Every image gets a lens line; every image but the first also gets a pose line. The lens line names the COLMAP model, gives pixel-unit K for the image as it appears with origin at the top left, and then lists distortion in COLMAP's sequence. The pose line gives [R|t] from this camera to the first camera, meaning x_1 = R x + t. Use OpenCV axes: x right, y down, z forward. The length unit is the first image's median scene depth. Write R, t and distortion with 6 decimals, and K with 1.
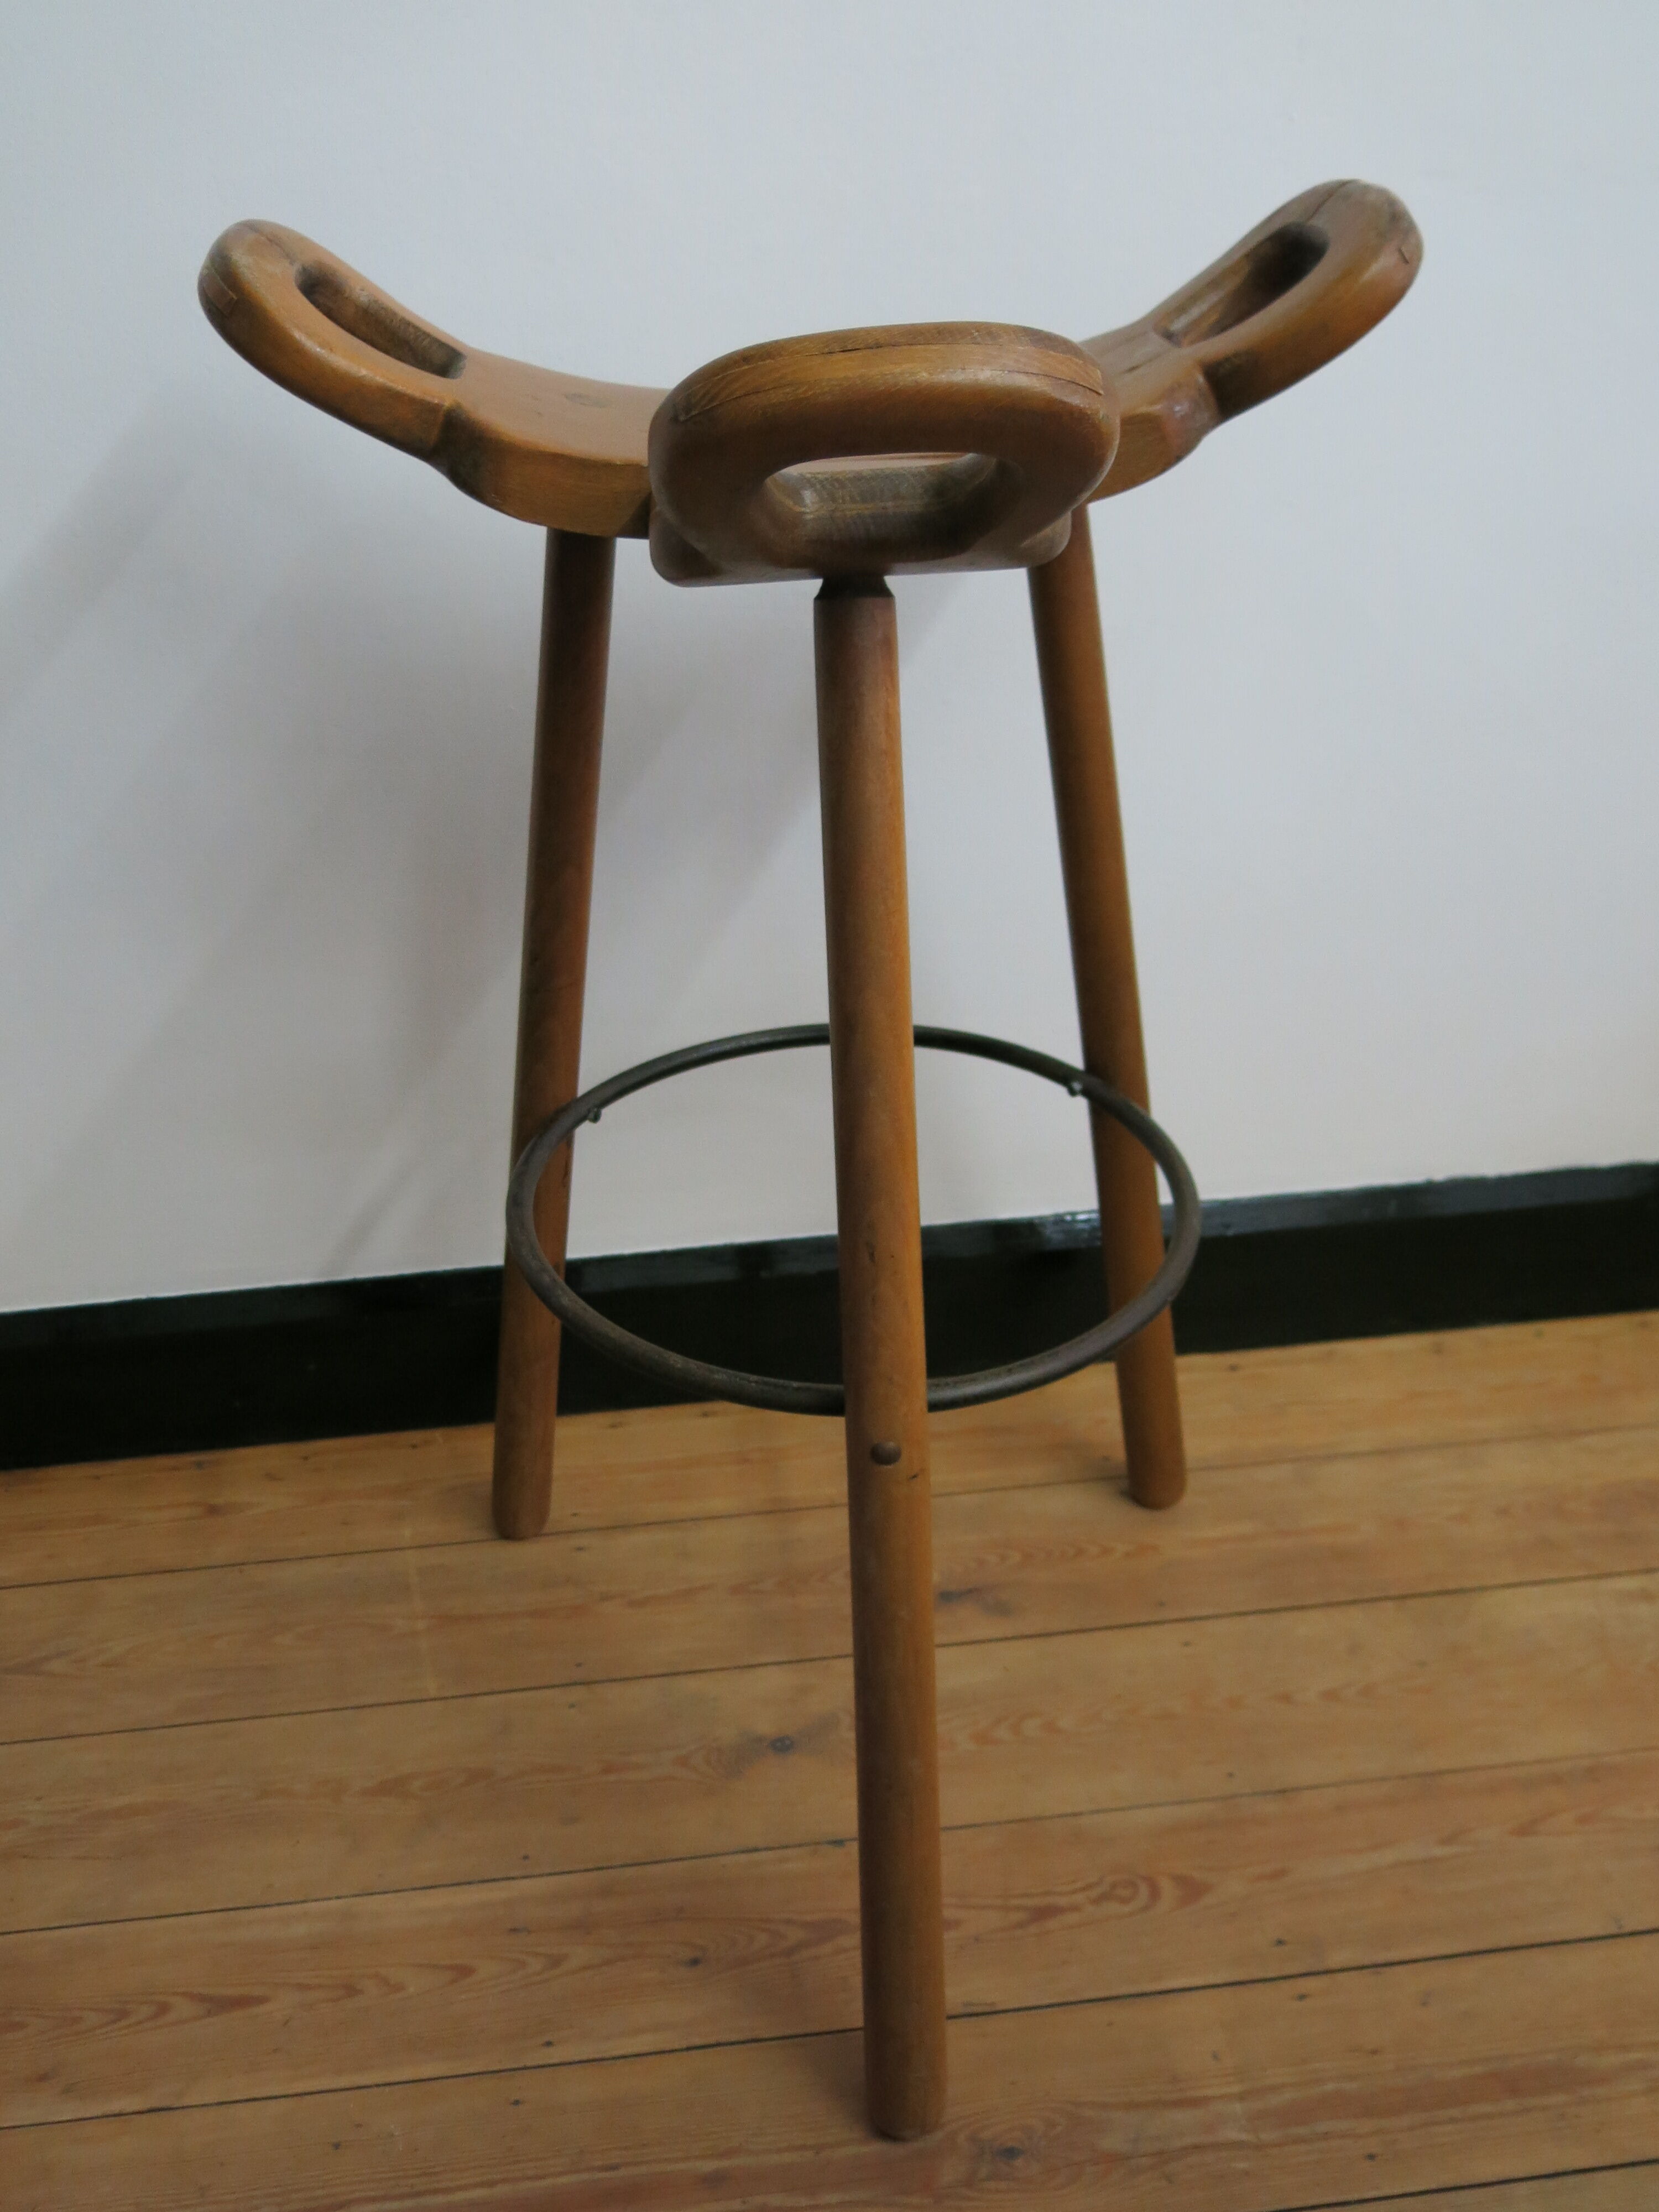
lens RADIAL K [[1843.2, 0, 819.7], [0, 1843.2, 1112.5], [0, 0, 1]] dist [-0.024015, 0.002776]
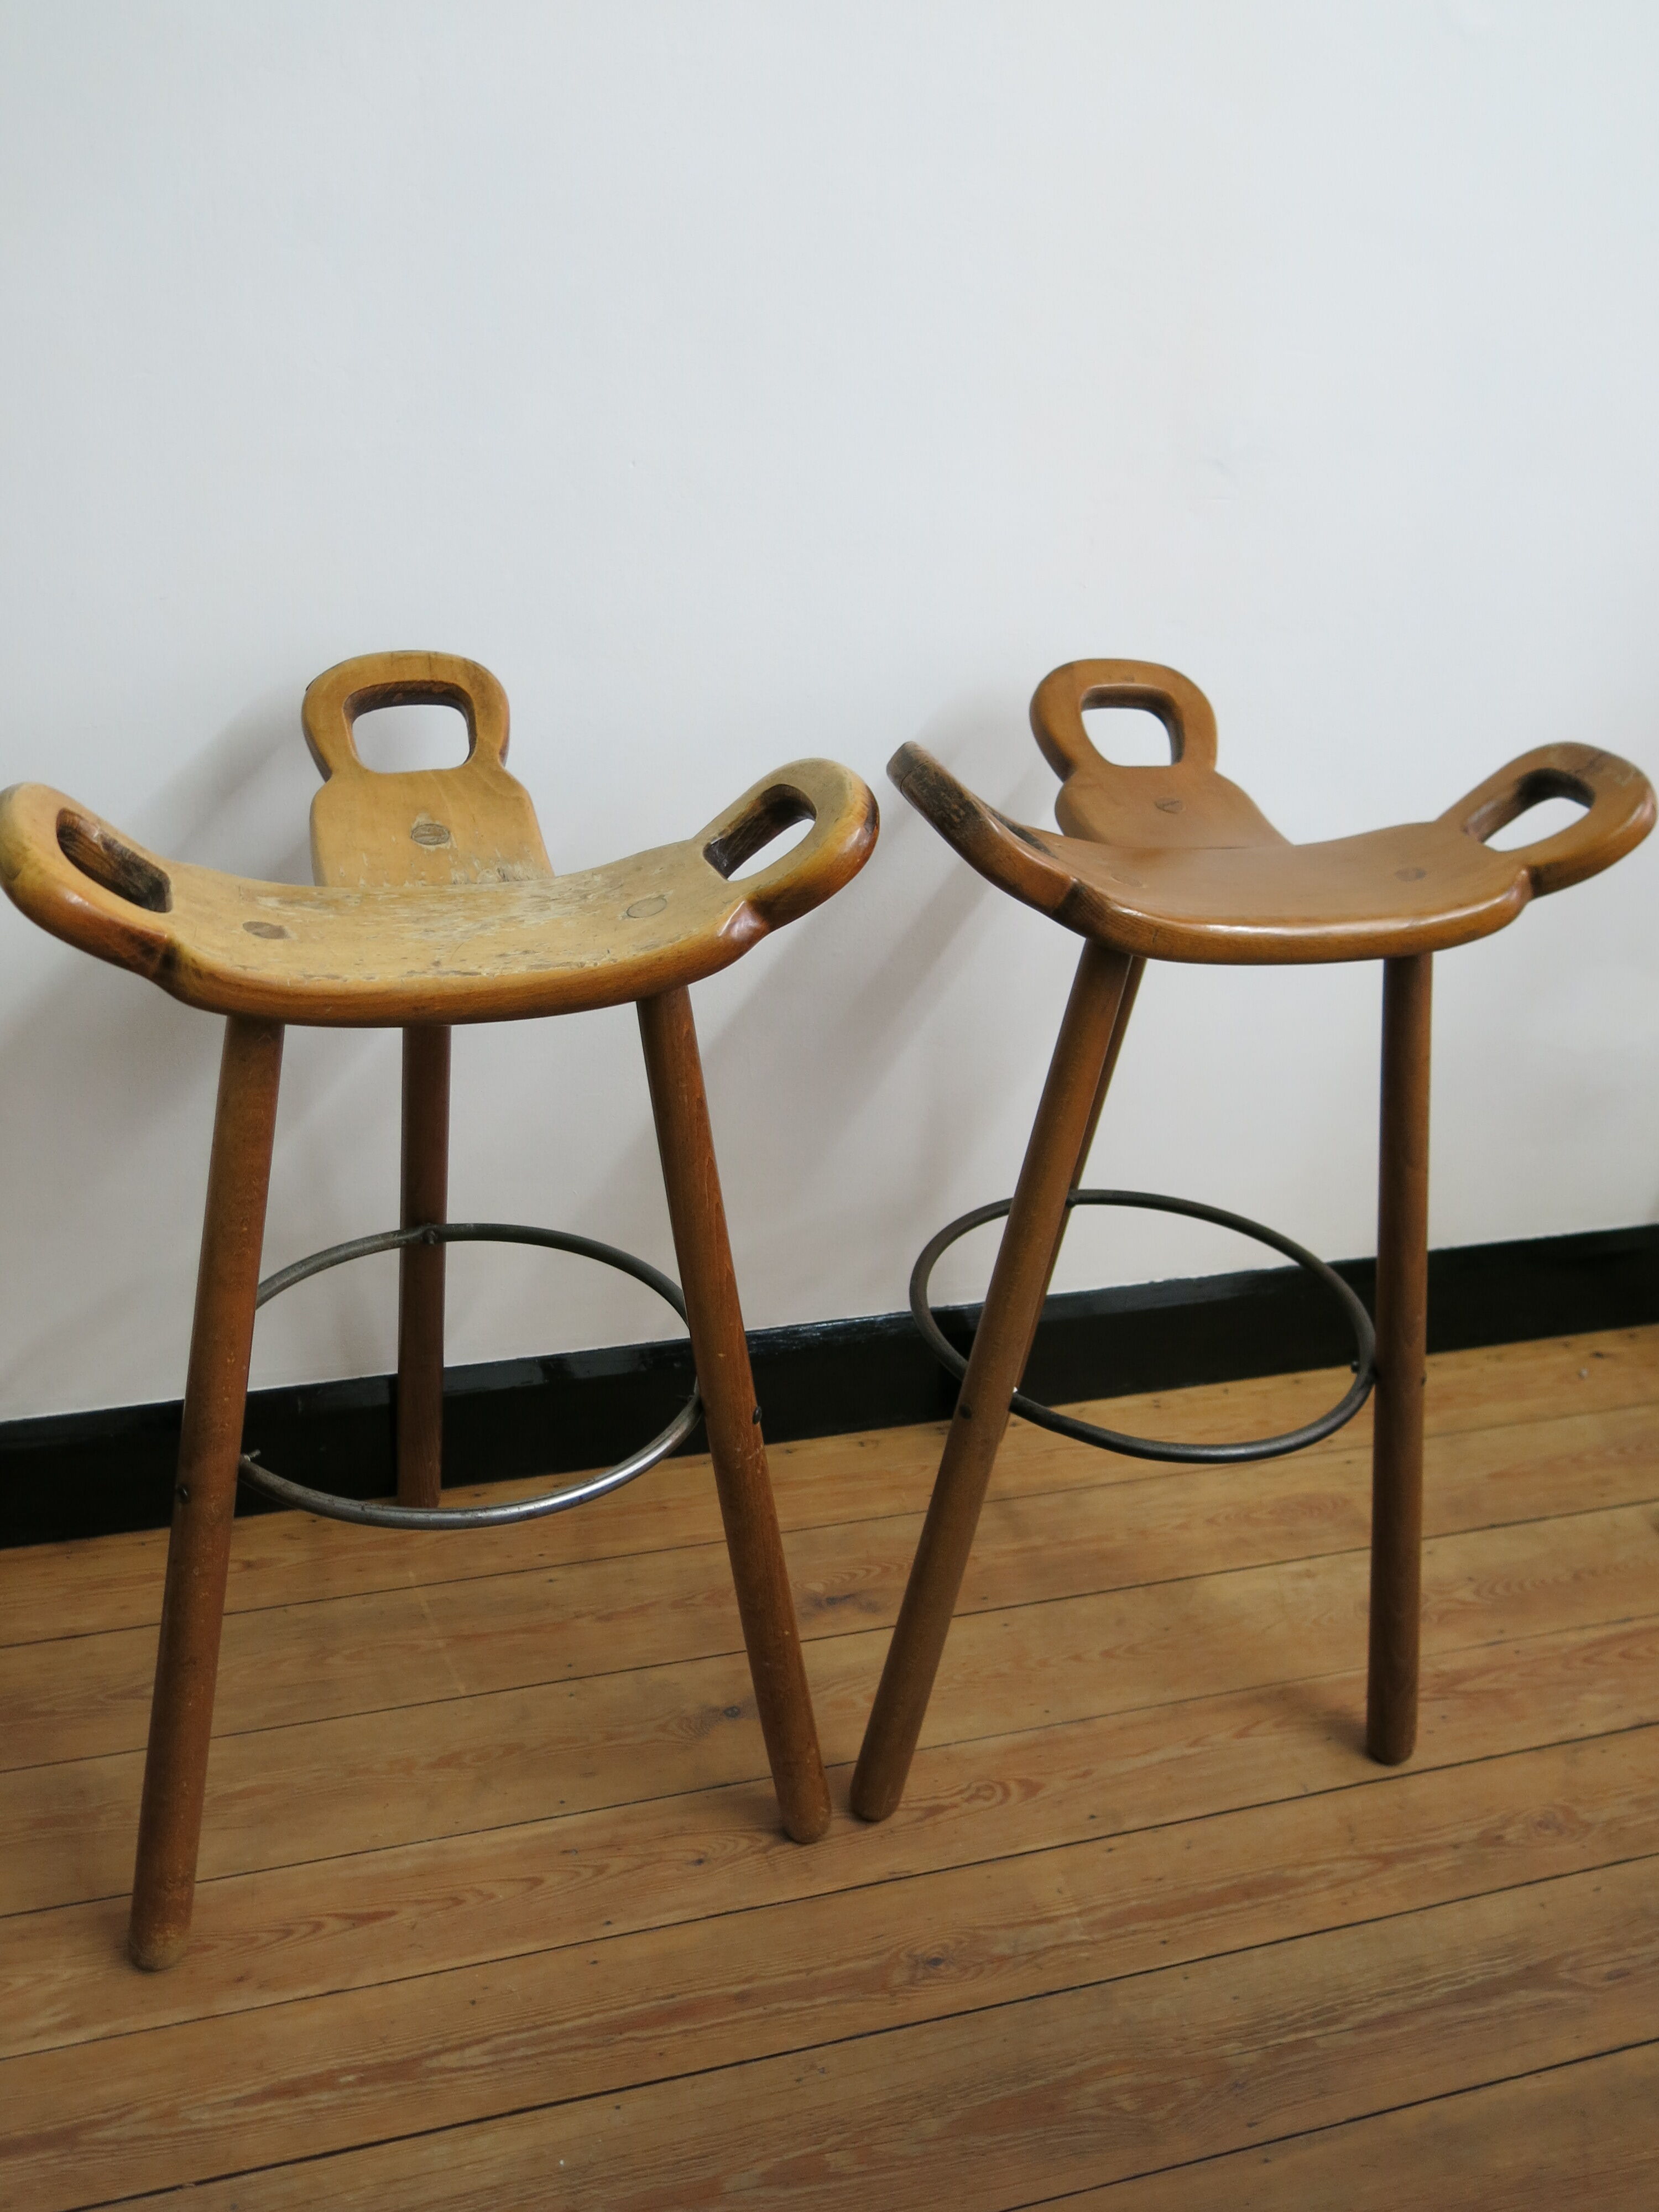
lens RADIAL K [[1843.2, 0, 824.2], [0, 1843.2, 1102.2], [0, 0, 1]] dist [-0.024015, 0.002776]
pose [[0.979989, 0.000938, 0.199051, -0.235836], [0.005288, 0.999513, -0.030742, -0.073048], [-0.198983, 0.031180, 0.979507, -0.392628]]
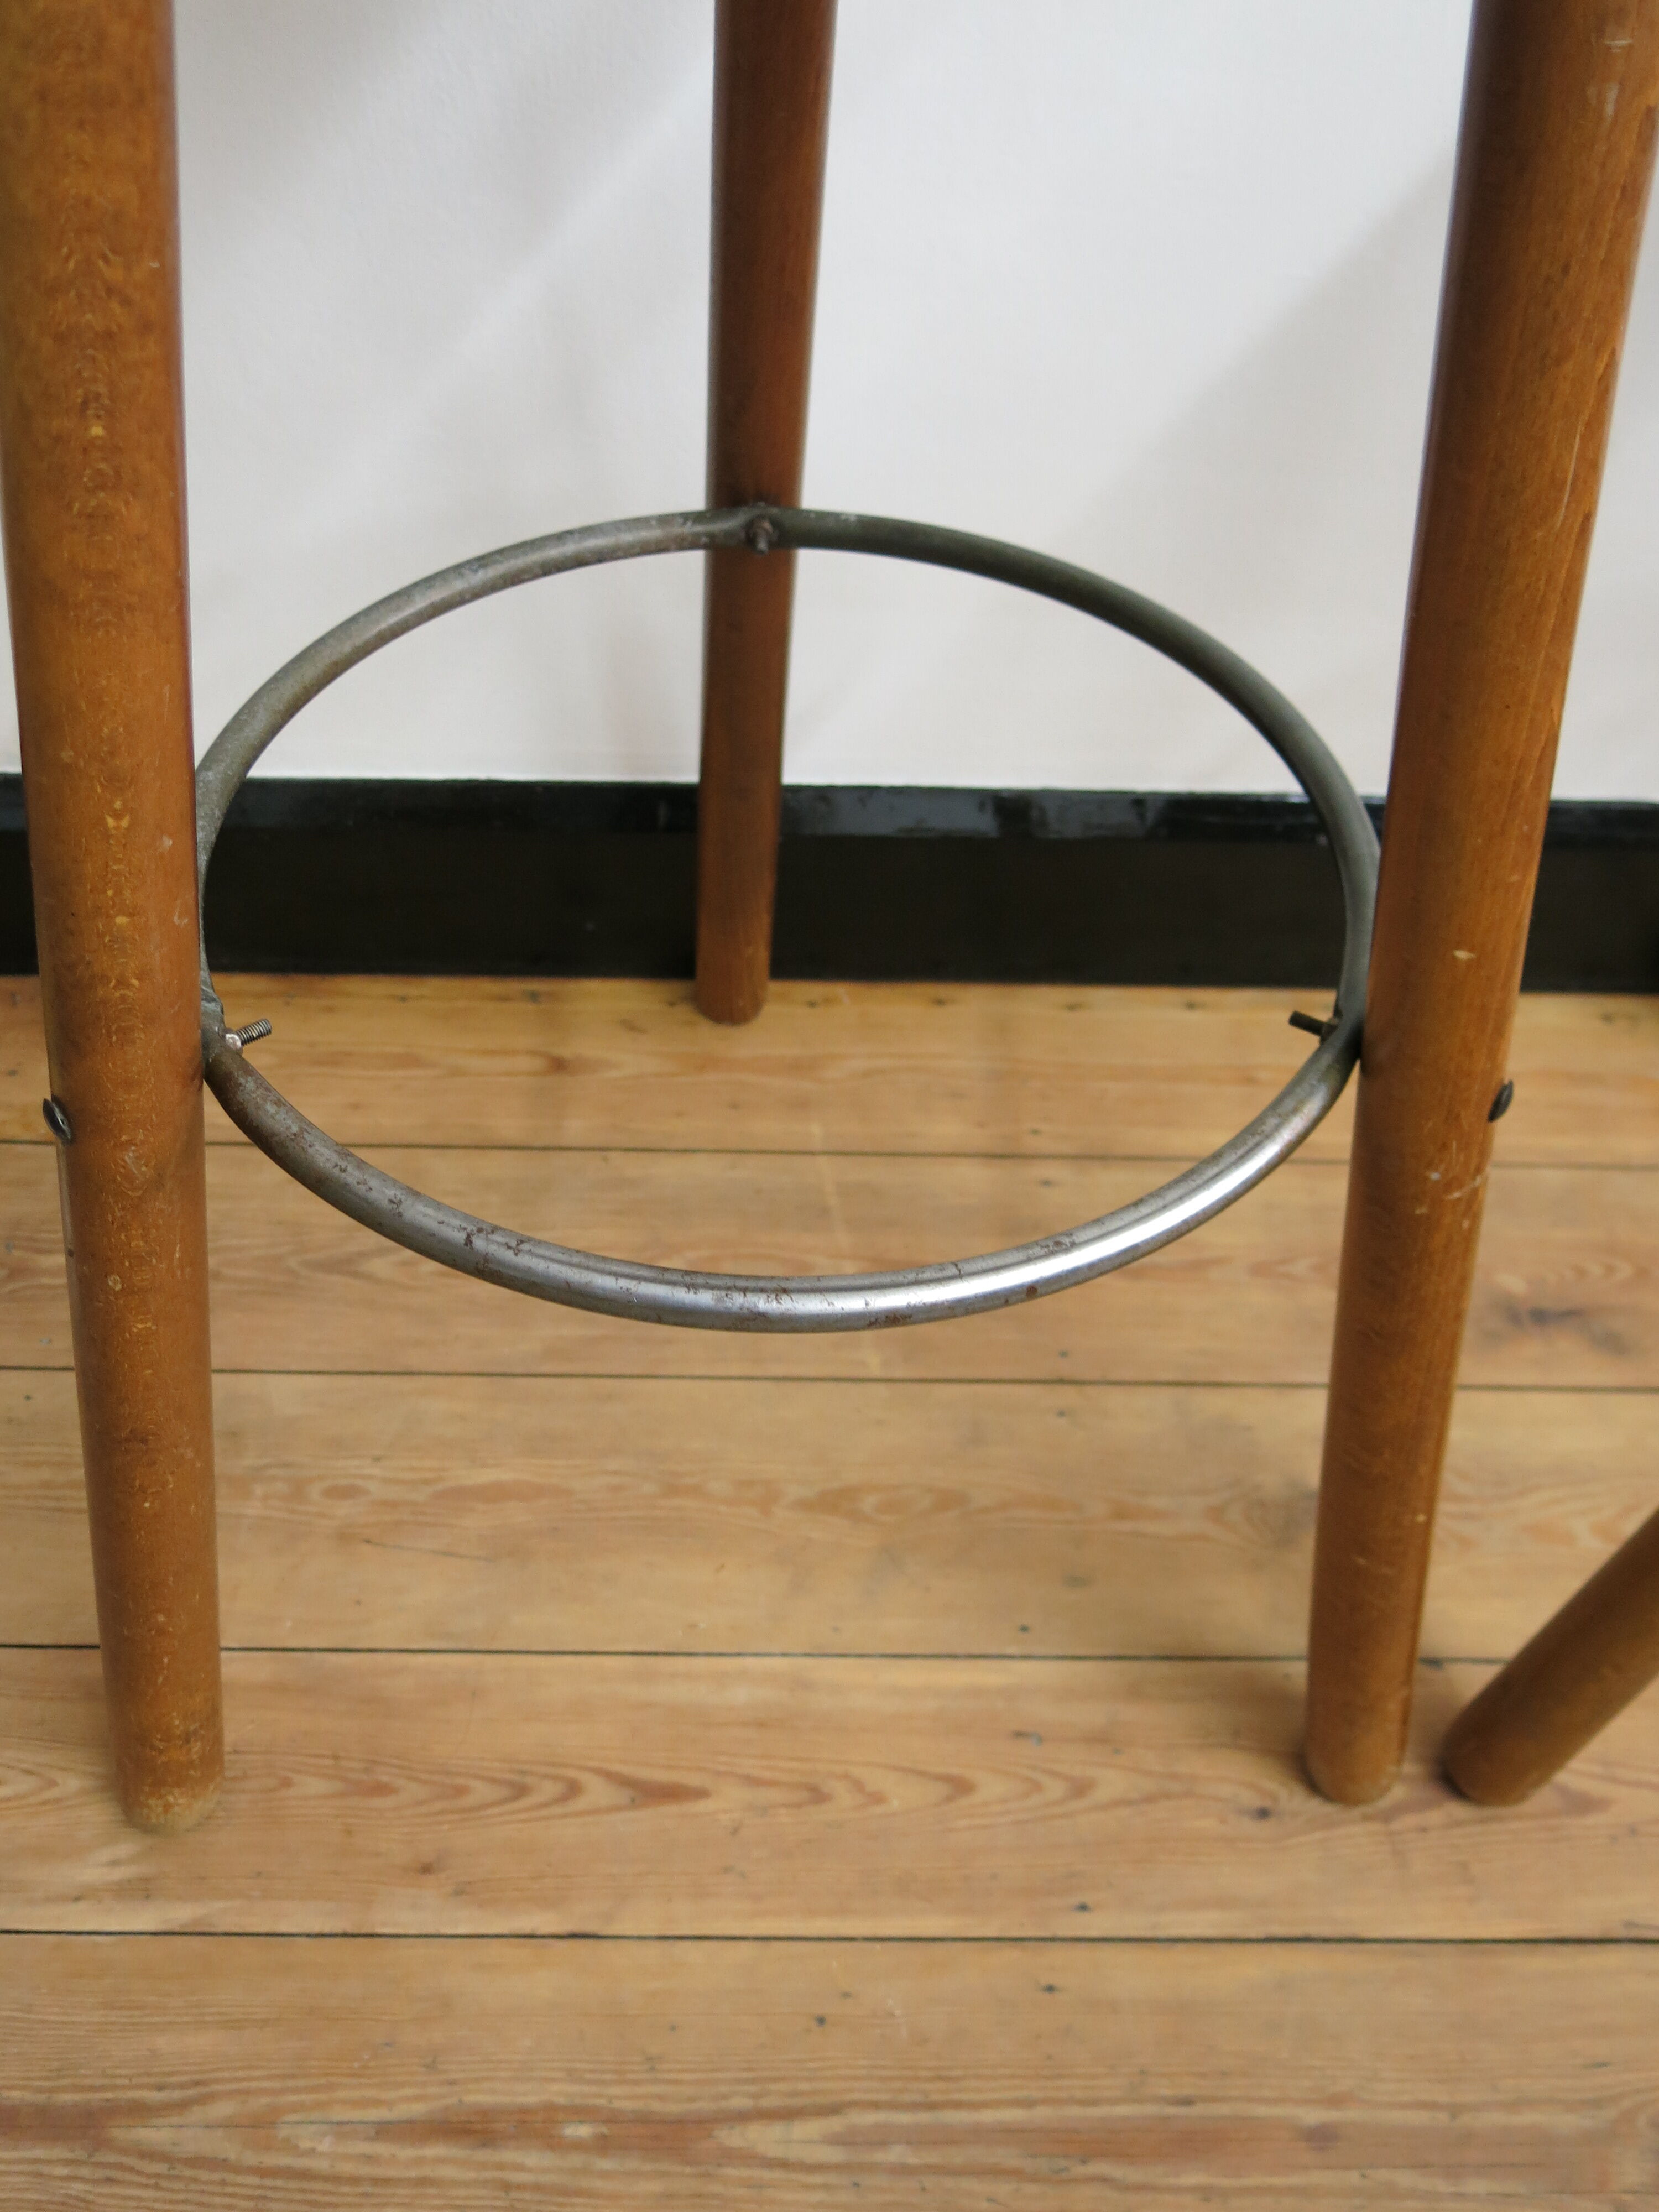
lens RADIAL K [[1843.2, 0, 813.5], [0, 1843.2, 1105.9], [0, 0, 1]] dist [-0.024015, 0.002776]
pose [[0.992117, 0.123100, -0.023452, -0.248942], [-0.108664, 0.938315, 0.328264, -0.037675], [0.062415, -0.323128, 0.944295, 0.335218]]
